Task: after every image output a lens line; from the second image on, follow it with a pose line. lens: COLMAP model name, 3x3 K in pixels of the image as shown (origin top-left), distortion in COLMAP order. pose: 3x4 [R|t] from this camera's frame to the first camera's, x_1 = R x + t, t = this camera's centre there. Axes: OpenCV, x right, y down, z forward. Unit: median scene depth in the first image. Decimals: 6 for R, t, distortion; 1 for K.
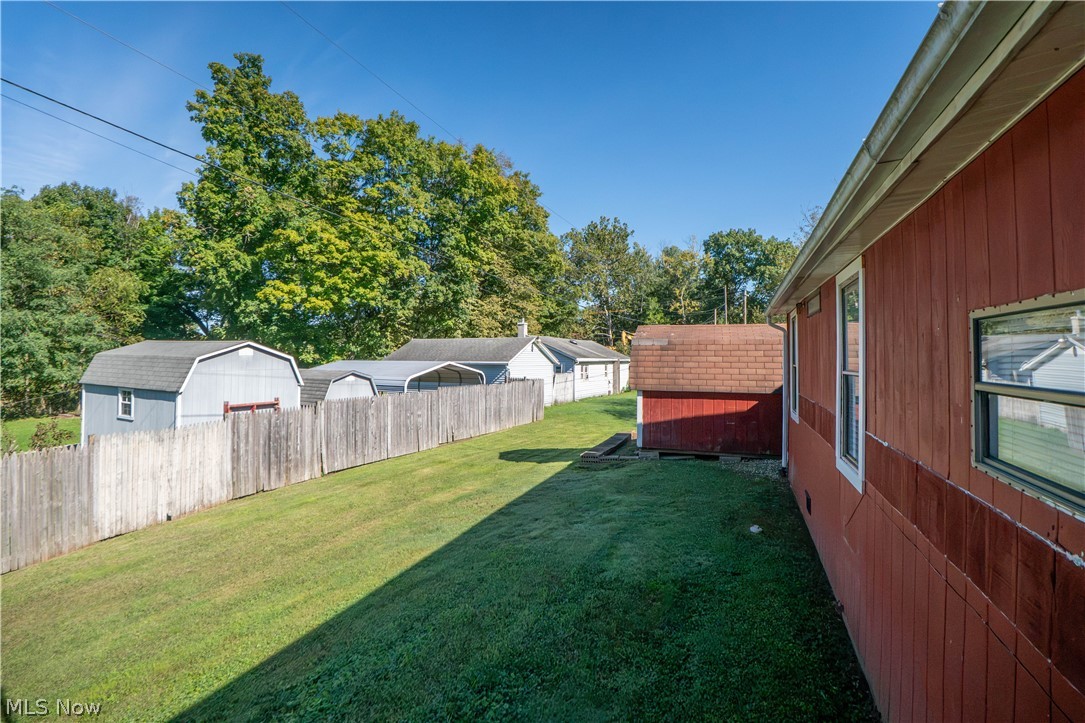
lens RADIAL K [[540.0, 0, 485.8], [0, 540.0, 361.4], [0, 0, 1]] dist [-0.064960, -0.000482]
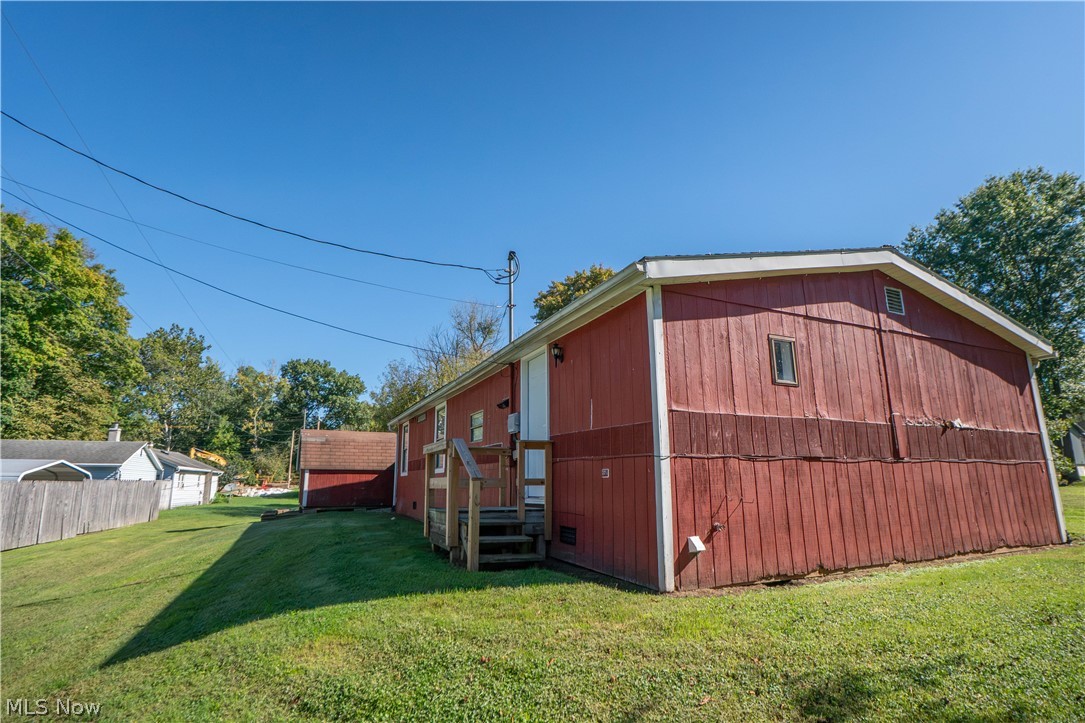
lens RADIAL K [[558.9, 0, 545.6], [0, 558.9, 370.7], [0, 0, 1]] dist [0.013101, -0.000069]
pose [[0.645502, 0.148638, 0.749155, -0.154472], [0.013936, 0.978424, -0.206134, 0.034622], [-0.763631, 0.143501, 0.629504, -0.174513]]
